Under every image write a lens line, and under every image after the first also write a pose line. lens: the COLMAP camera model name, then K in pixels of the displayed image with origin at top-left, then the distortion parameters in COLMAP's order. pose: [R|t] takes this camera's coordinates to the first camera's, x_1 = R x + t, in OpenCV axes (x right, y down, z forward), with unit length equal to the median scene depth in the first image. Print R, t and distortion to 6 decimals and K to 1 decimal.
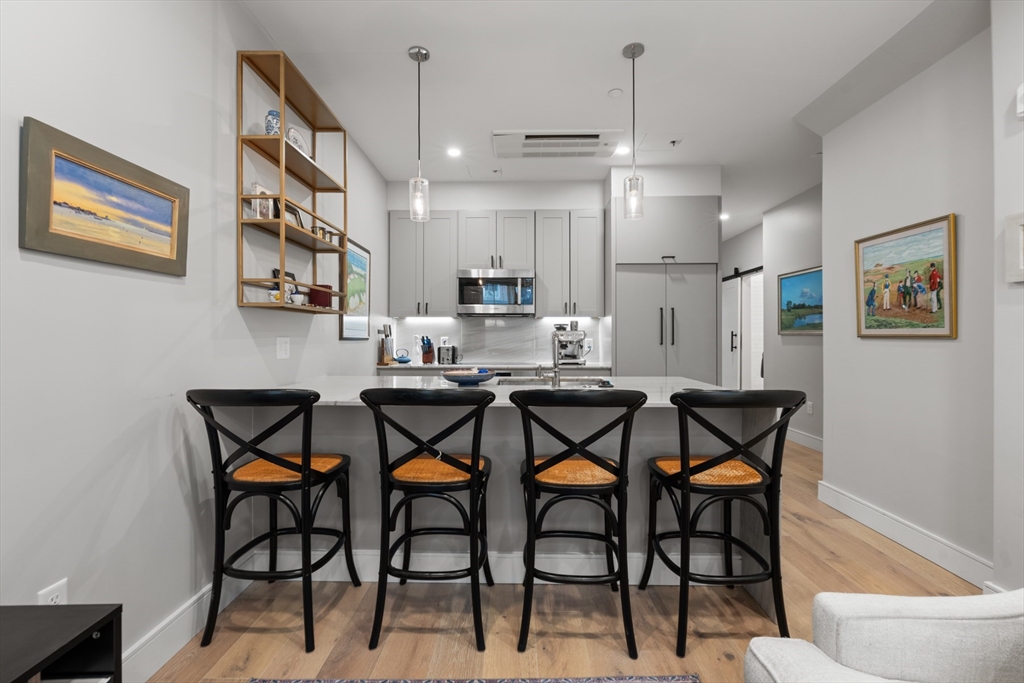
lens RADIAL K [[431.0, 0, 512.0], [0, 431.0, 341.5], [0, 0, 1]] dist [-0.000071, 0.000036]
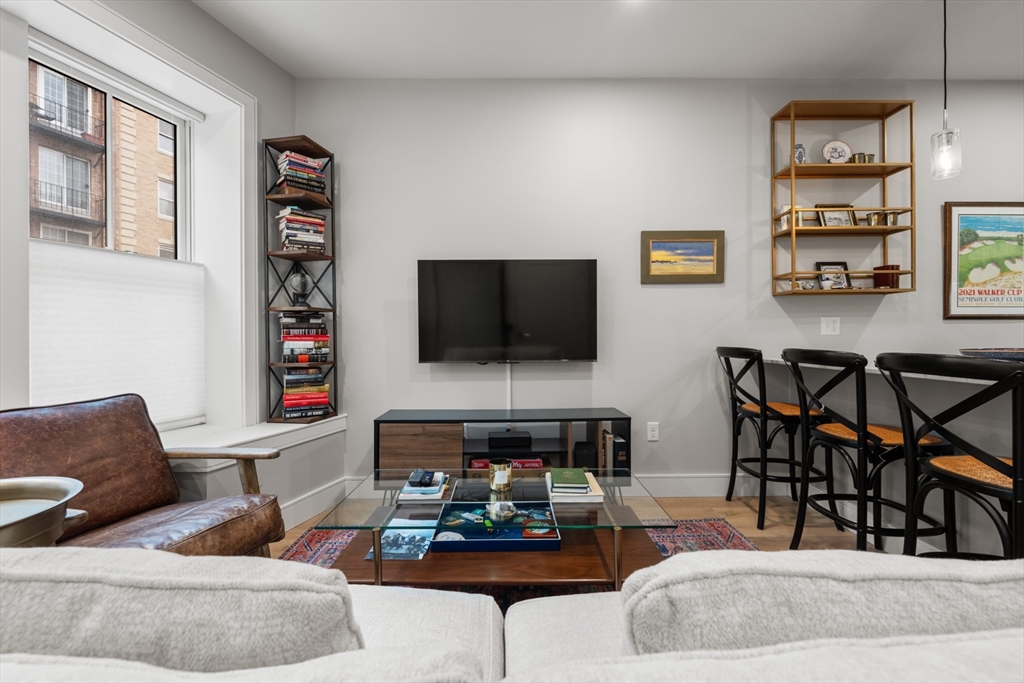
lens RADIAL K [[431.0, 0, 512.0], [0, 431.0, 341.5], [0, 0, 1]] dist [-0.000071, 0.000036]
pose [[0.031306, 0.002510, -0.999507, 0.914287], [-0.000523, 0.999997, 0.002495, 0.079060], [0.999510, 0.000445, 0.031307, 0.108565]]
